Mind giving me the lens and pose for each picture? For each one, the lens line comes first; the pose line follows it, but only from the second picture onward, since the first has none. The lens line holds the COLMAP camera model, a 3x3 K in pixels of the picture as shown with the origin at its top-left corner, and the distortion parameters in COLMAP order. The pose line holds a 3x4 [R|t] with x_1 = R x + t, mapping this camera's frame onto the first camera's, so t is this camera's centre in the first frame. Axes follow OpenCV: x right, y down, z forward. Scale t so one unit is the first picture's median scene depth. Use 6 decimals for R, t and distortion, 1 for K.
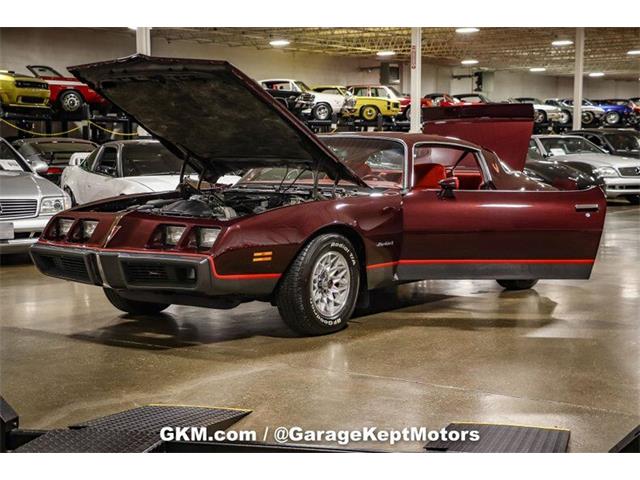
lens RADIAL K [[1184.8, 0, 320.0], [0, 1184.8, 240.0], [0, 0, 1]] dist [0.216351, 0.357812]
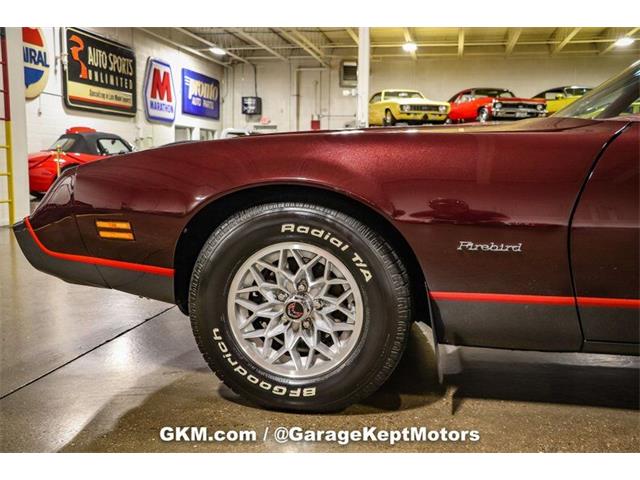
lens RADIAL K [[676.0, 0, 320.0], [0, 676.0, 240.0], [0, 0, 1]] dist [-0.086895, 0.256698]
pose [[0.436331, 0.110219, -0.893010, 0.059861], [-0.087565, 0.992960, 0.079771, -0.003198], [0.895515, 0.043390, 0.442910, 0.212208]]
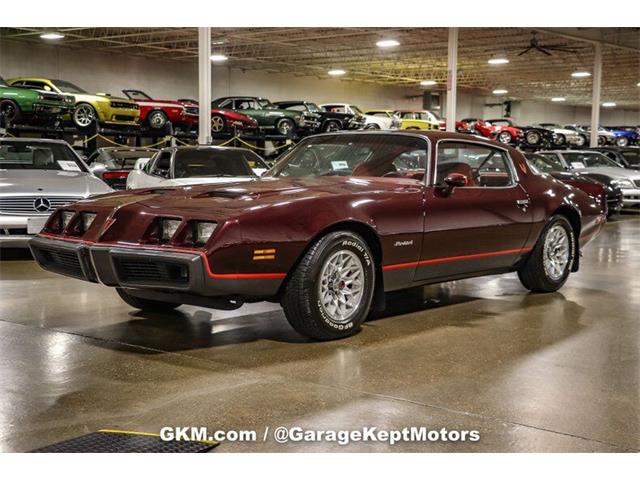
lens RADIAL K [[964.1, 0, 320.0], [0, 964.1, 240.0], [0, 0, 1]] dist [0.038342, 0.661803]
pose [[0.998208, 0.016762, -0.057439, 0.008233], [-0.016832, 0.999858, -0.000738, 0.000581], [0.057419, 0.001703, 0.998349, 0.058482]]
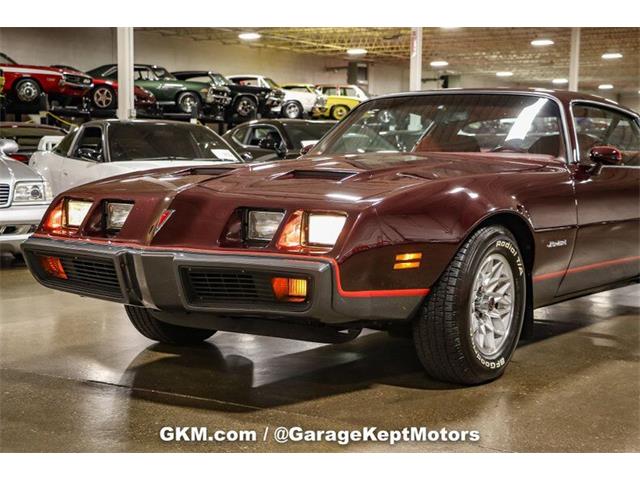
lens RADIAL K [[1152.3, 0, 320.0], [0, 1152.3, 240.0], [0, 0, 1]] dist [0.199602, 0.405007]
pose [[0.998628, 0.009617, 0.051469, -0.027989], [-0.009345, 0.999941, -0.005517, 0.001511], [-0.051519, 0.005029, 0.998659, 0.089849]]
